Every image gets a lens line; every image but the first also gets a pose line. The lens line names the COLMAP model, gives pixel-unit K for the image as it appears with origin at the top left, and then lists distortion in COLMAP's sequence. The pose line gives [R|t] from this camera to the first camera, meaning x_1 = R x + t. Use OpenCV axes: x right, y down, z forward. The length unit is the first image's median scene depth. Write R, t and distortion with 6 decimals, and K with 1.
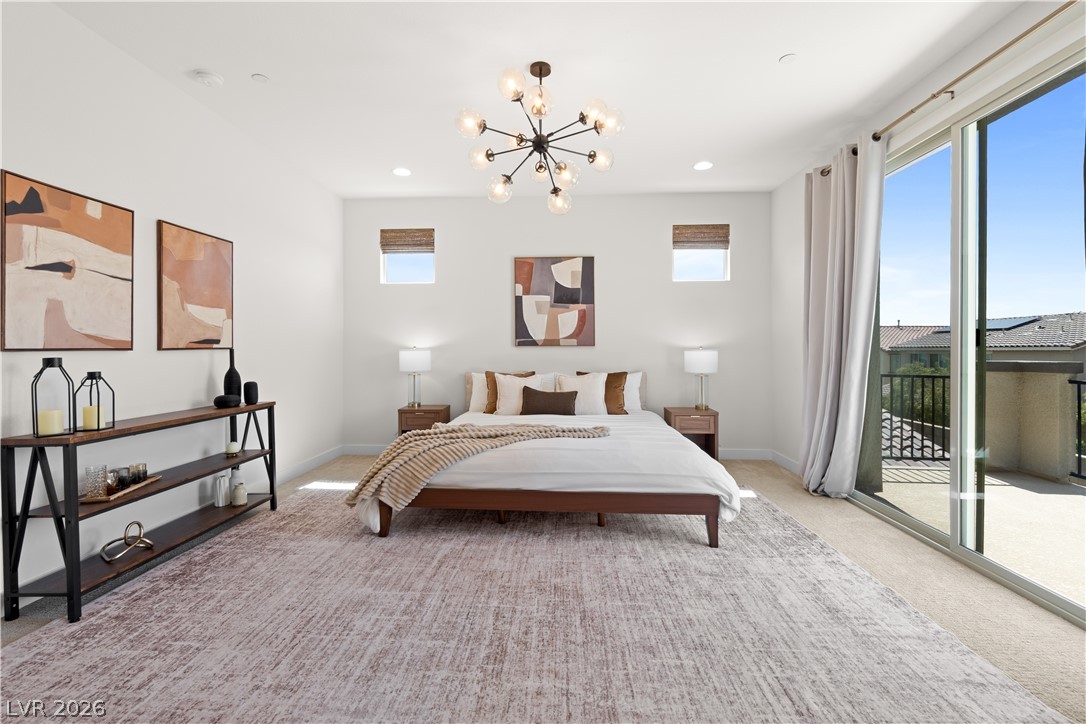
lens RADIAL K [[472.0, 0, 544.8], [0, 472.0, 348.2], [0, 0, 1]] dist [-0.002376, -0.000117]
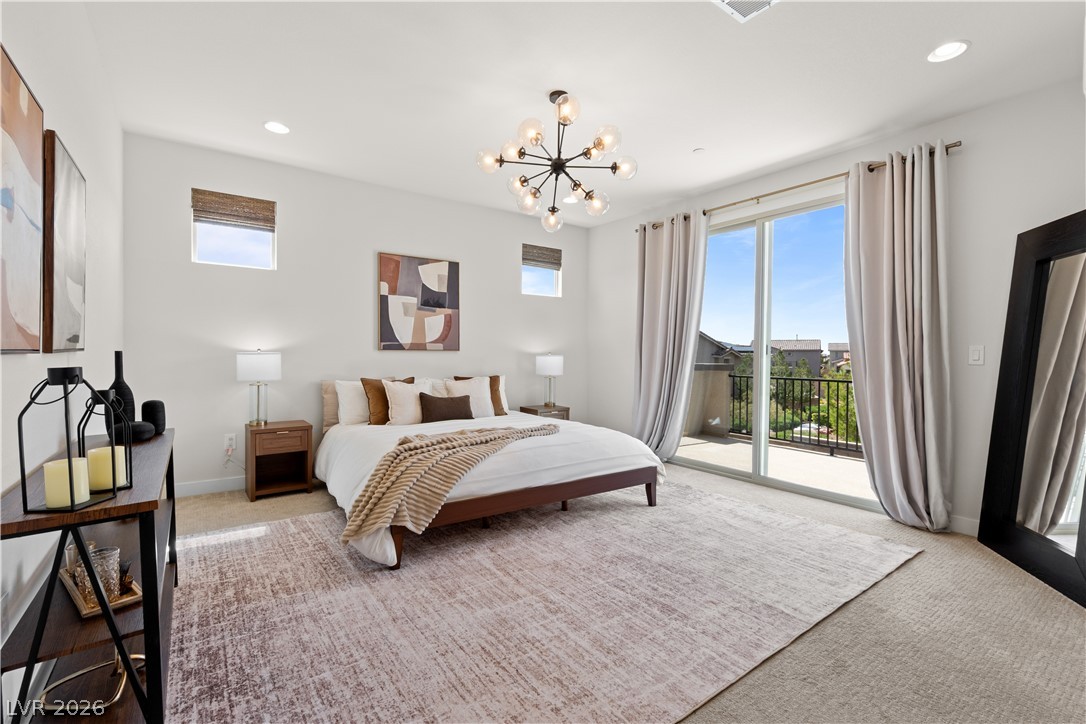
lens RADIAL K [[477.1, 0, 539.3], [0, 477.1, 357.5], [0, 0, 1]] dist [-0.002504, -0.000078]
pose [[0.784351, 0.002805, 0.620311, -0.641285], [-0.009511, 0.999927, 0.007505, 0.000374], [-0.620245, -0.011786, 0.784320, 0.142094]]
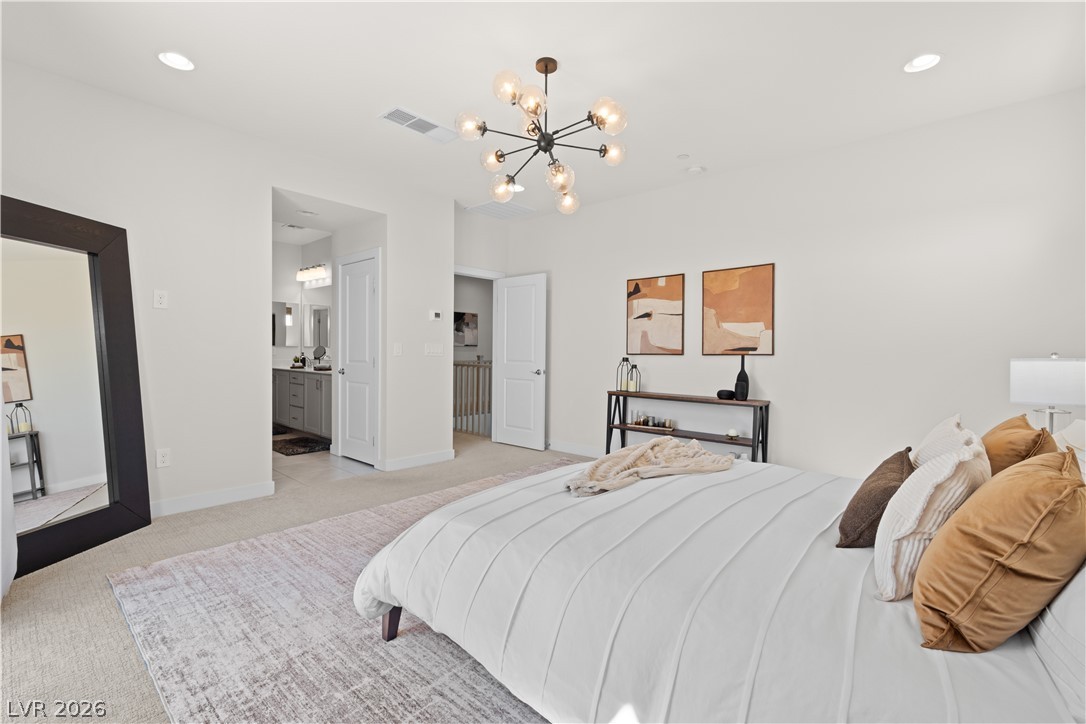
lens RADIAL K [[477.1, 0, 539.3], [0, 477.1, 357.5], [0, 0, 1]] dist [-0.002504, -0.000078]
pose [[-0.633036, -0.000913, -0.774121, 0.679543], [-0.009809, 0.999928, 0.006842, 0.005480], [0.774060, 0.011924, -0.633000, 1.439812]]
